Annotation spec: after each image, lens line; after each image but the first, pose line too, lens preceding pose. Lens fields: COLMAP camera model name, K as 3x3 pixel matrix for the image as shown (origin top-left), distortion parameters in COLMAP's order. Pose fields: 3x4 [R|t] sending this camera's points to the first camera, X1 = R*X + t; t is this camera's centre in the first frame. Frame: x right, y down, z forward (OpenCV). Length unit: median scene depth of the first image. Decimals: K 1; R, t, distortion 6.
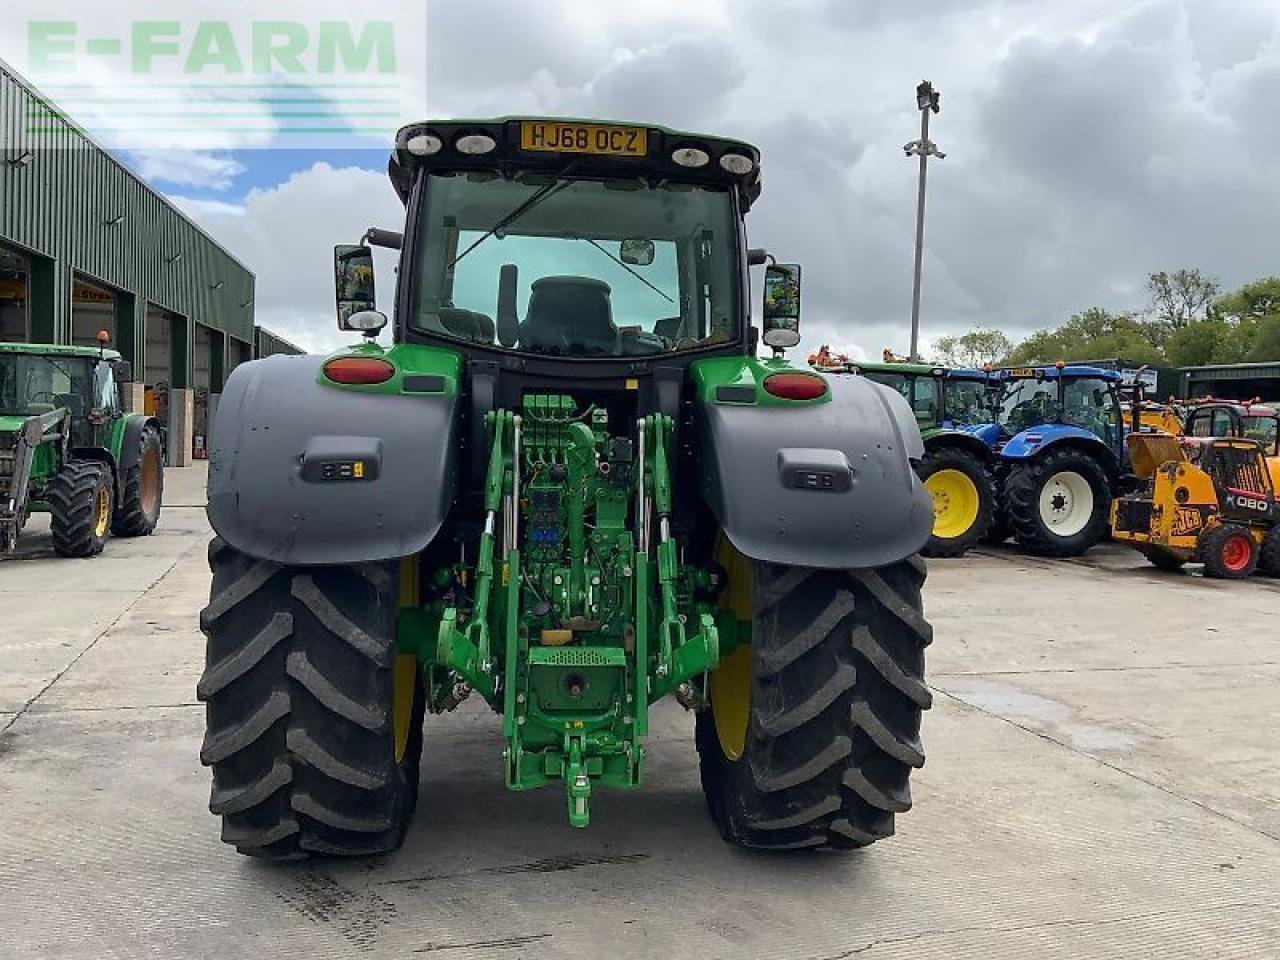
lens RADIAL K [[1057.8, 0, 633.4], [0, 1057.8, 473.7], [0, 0, 1]] dist [0.078400, -0.138606]
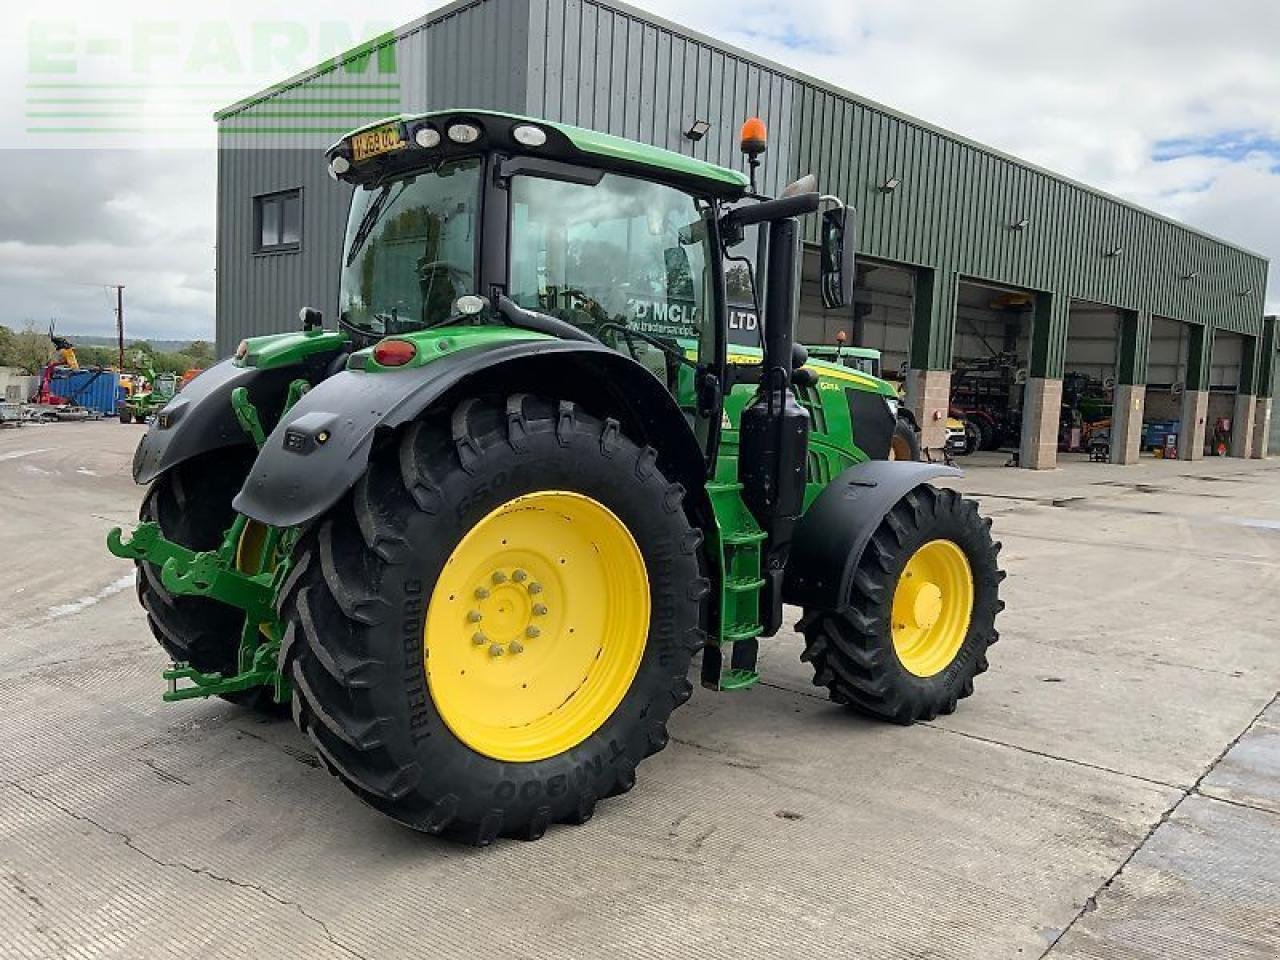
lens RADIAL K [[1057.8, 0, 640.4], [0, 1057.8, 479.3], [0, 0, 1]] dist [0.078400, -0.138606]
pose [[0.560933, 0.065541, -0.825263, 1.146599], [-0.062037, 0.997386, 0.037043, -0.016399], [0.825533, 0.030418, 0.563533, 0.642549]]
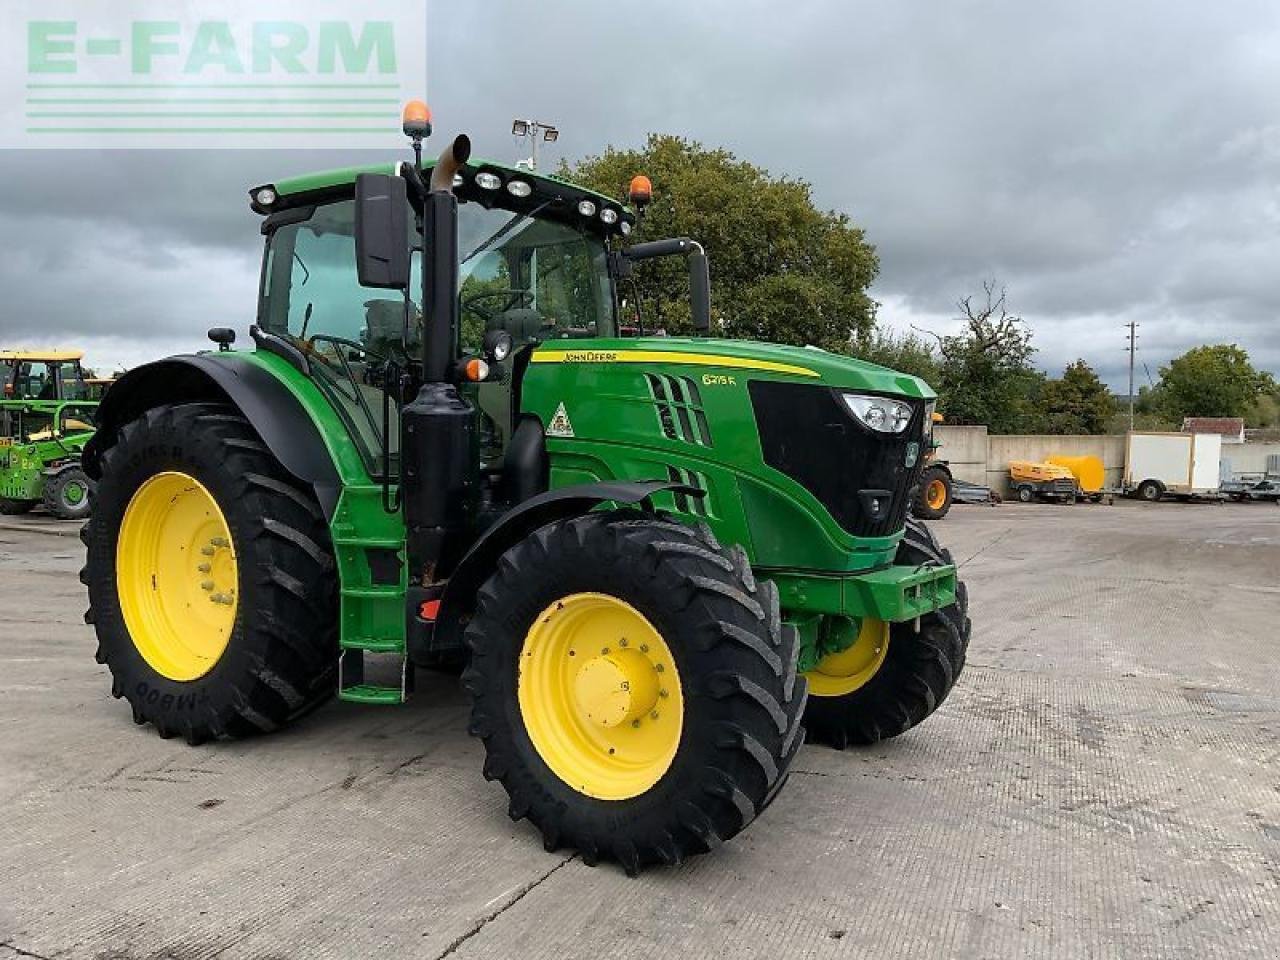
lens RADIAL K [[1057.8, 0, 633.9], [0, 1057.8, 484.0], [0, 0, 1]] dist [0.078400, -0.138606]
pose [[-0.653912, 0.005643, -0.756550, 0.886713], [-0.065820, 0.995757, 0.064317, -0.072227], [0.753702, 0.091854, -0.650765, 2.496147]]
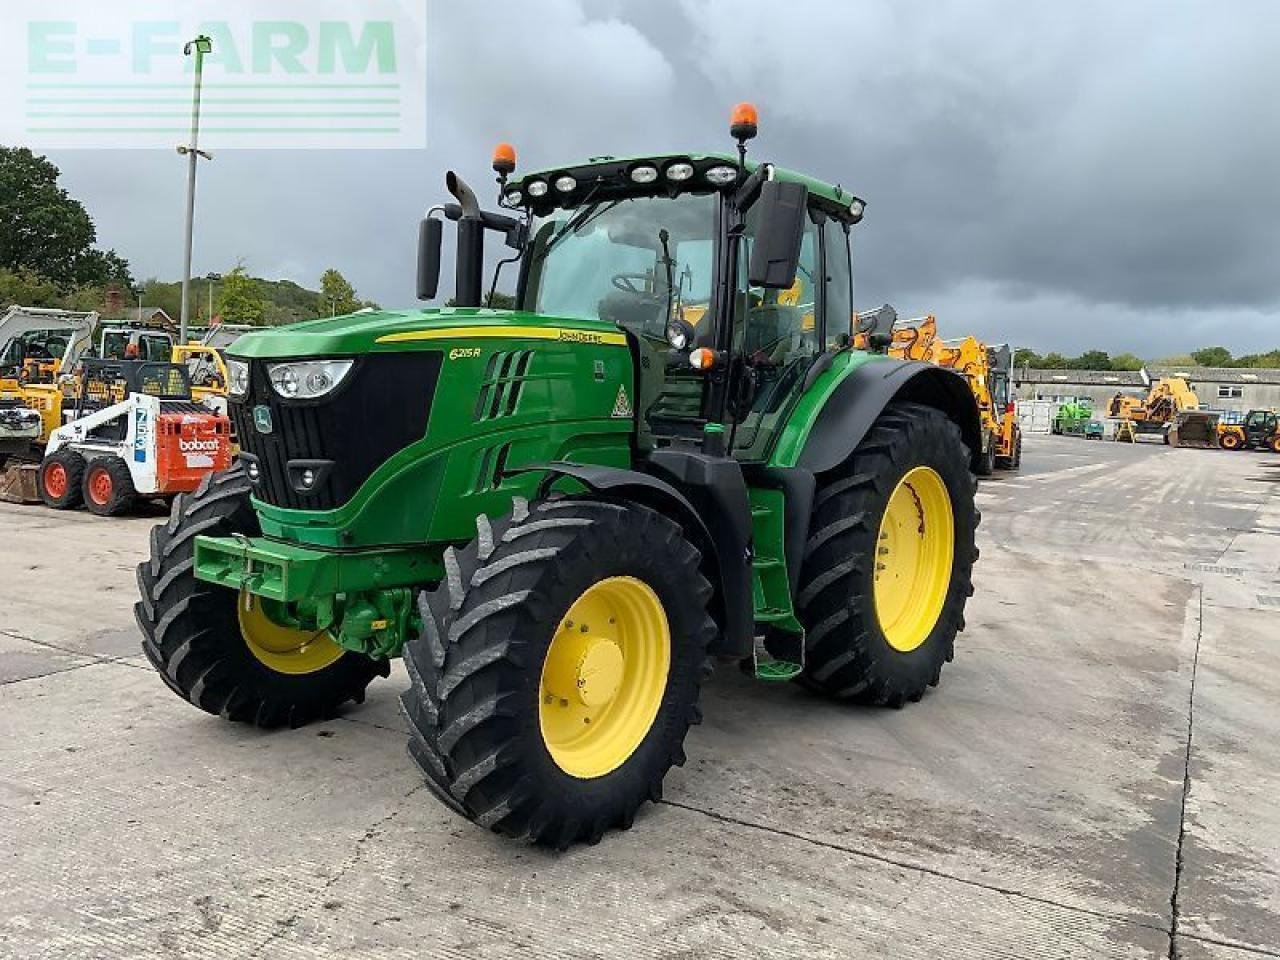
lens RADIAL K [[1057.8, 0, 638.7], [0, 1057.8, 475.5], [0, 0, 1]] dist [0.078400, -0.138606]
pose [[-0.711892, -0.115505, 0.692725, -1.140098], [-0.034742, 0.990967, 0.129531, -0.143998], [-0.701429, 0.068145, -0.709474, 2.470406]]
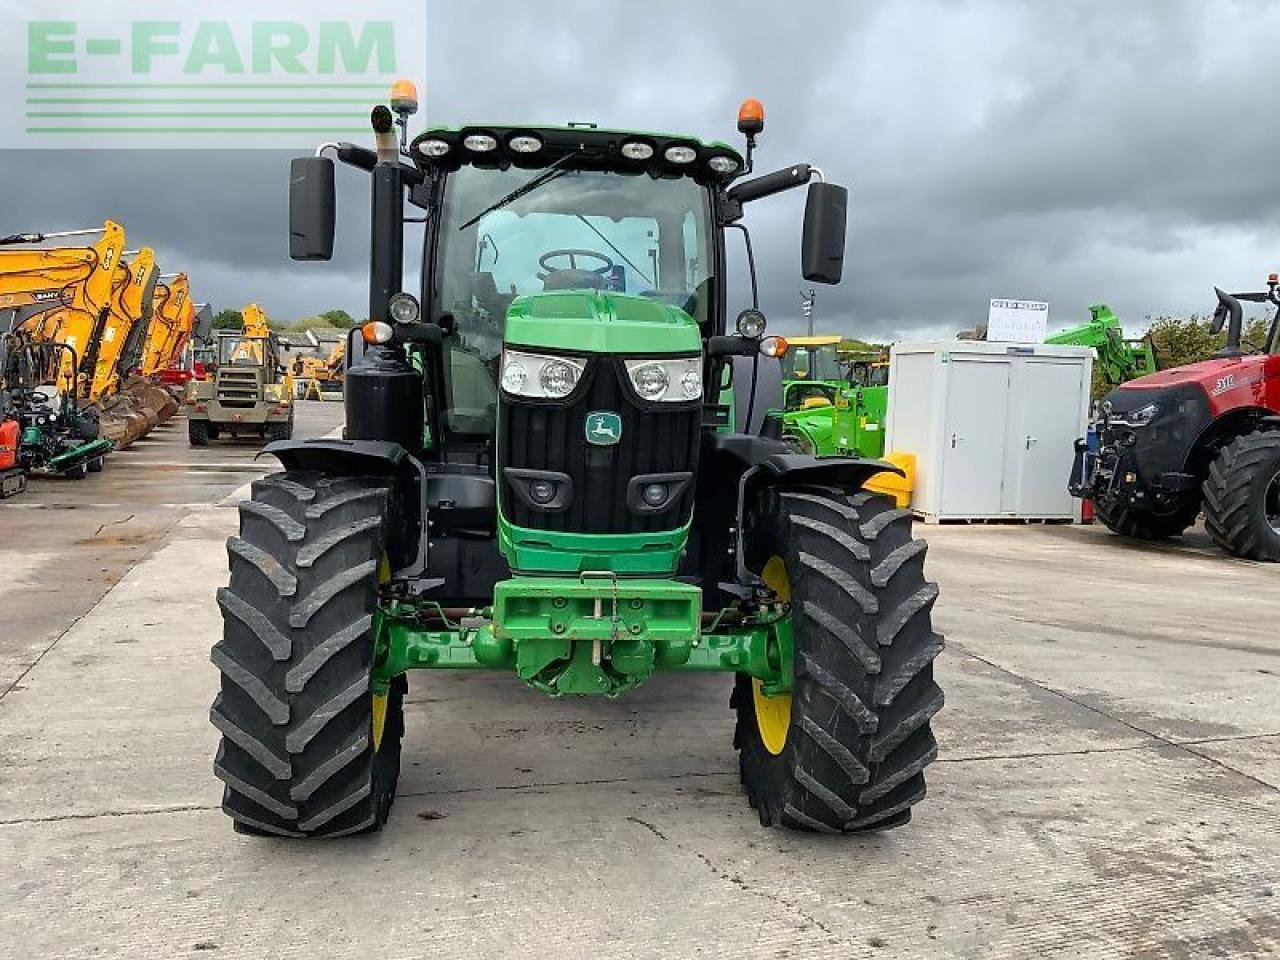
lens RADIAL K [[1057.8, 0, 639.7], [0, 1057.8, 480.4], [0, 0, 1]] dist [0.078400, -0.138606]
pose [[-0.997984, -0.061970, -0.013730, -0.171609], [-0.063243, 0.989221, 0.132068, -0.122420], [0.005398, 0.132670, -0.991146, 2.821052]]
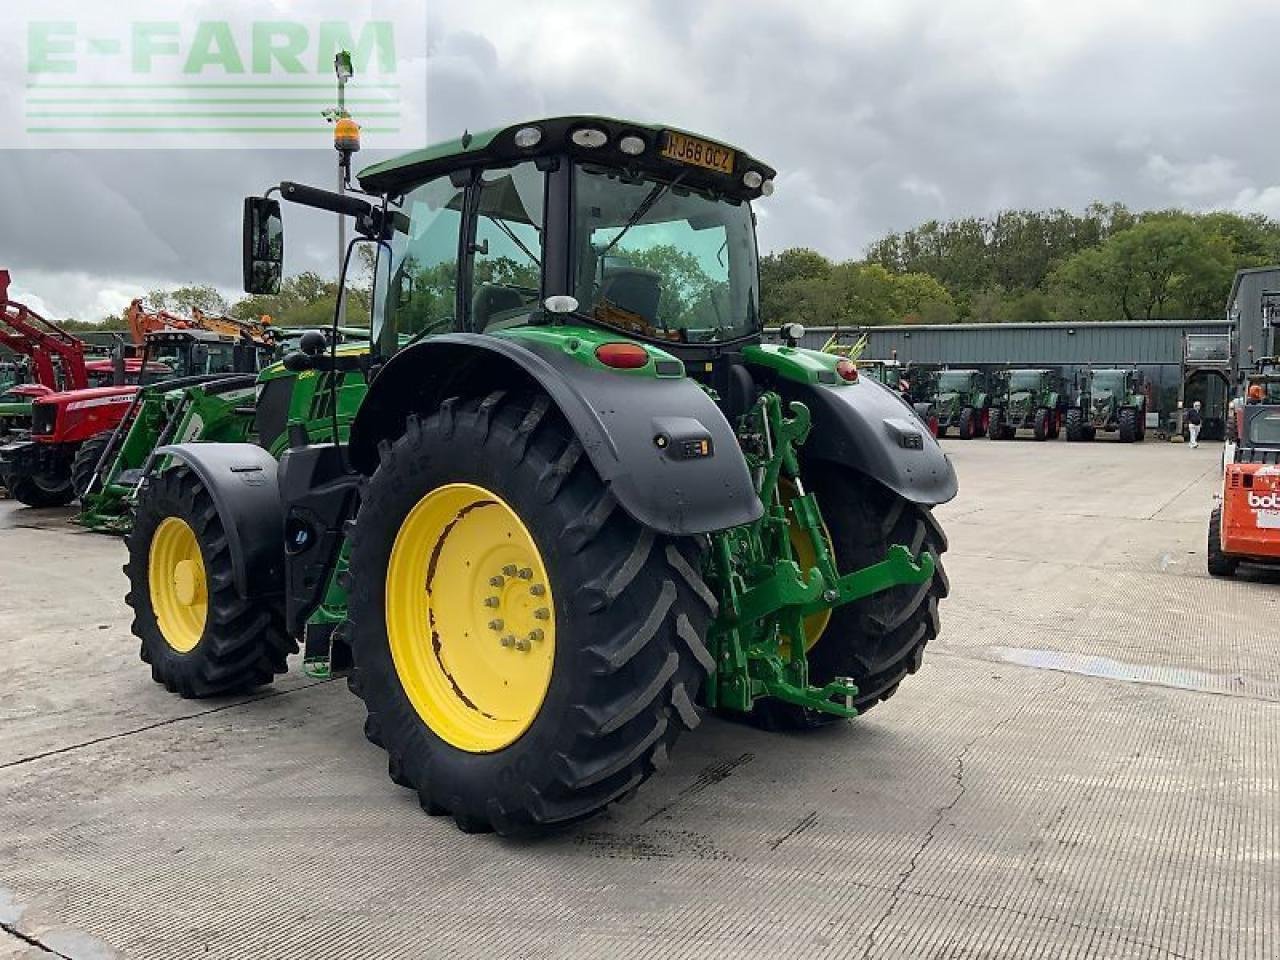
lens RADIAL K [[1057.8, 0, 633.2], [0, 1057.8, 474.1], [0, 0, 1]] dist [0.078400, -0.138606]
pose [[0.751798, -0.057189, 0.656909, -0.936452], [0.031572, 0.998211, 0.050769, -0.030820], [-0.658637, -0.017429, 0.752259, 0.187536]]
